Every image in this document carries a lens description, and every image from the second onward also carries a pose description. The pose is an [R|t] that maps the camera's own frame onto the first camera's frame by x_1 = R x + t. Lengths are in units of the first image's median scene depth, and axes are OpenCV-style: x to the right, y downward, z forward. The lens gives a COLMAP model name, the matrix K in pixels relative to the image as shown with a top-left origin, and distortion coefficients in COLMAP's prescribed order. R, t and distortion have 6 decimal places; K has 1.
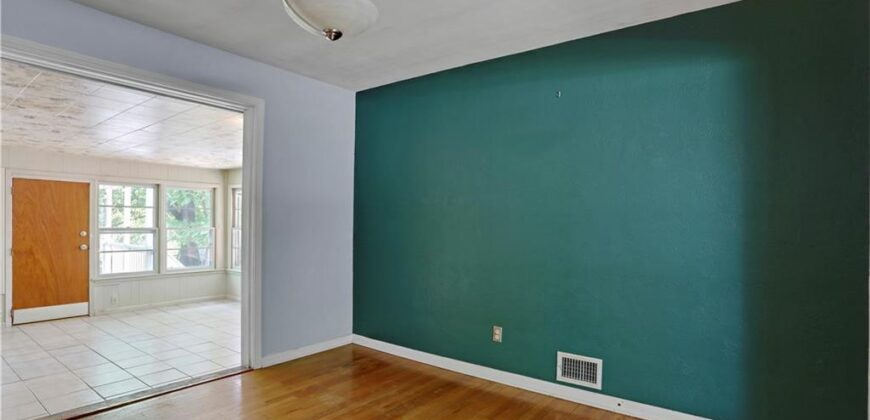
lens RADIAL K [[435.6, 0, 422.1], [0, 435.6, 212.6], [0, 0, 1]] dist [-0.052148, 0.028986]
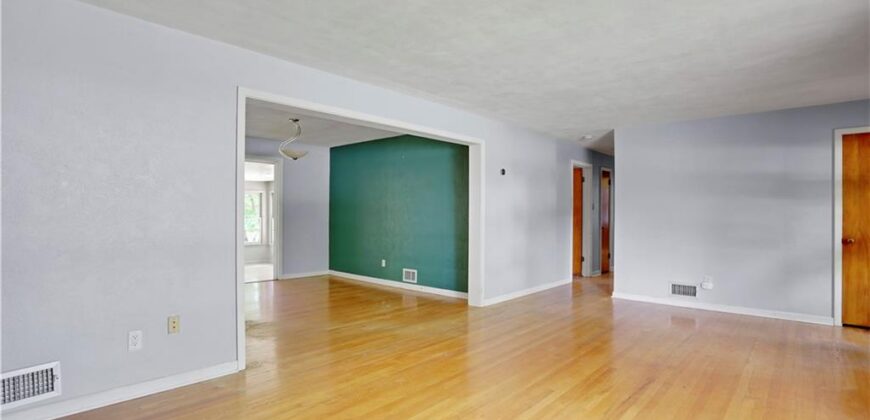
lens RADIAL K [[435.6, 0, 422.1], [0, 435.6, 212.6], [0, 0, 1]] dist [-0.052148, 0.028986]
pose [[0.995949, -0.001993, -0.089896, 0.334335], [0.003336, 0.999885, 0.014794, -0.007795], [0.089856, -0.015034, 0.995841, -0.707108]]
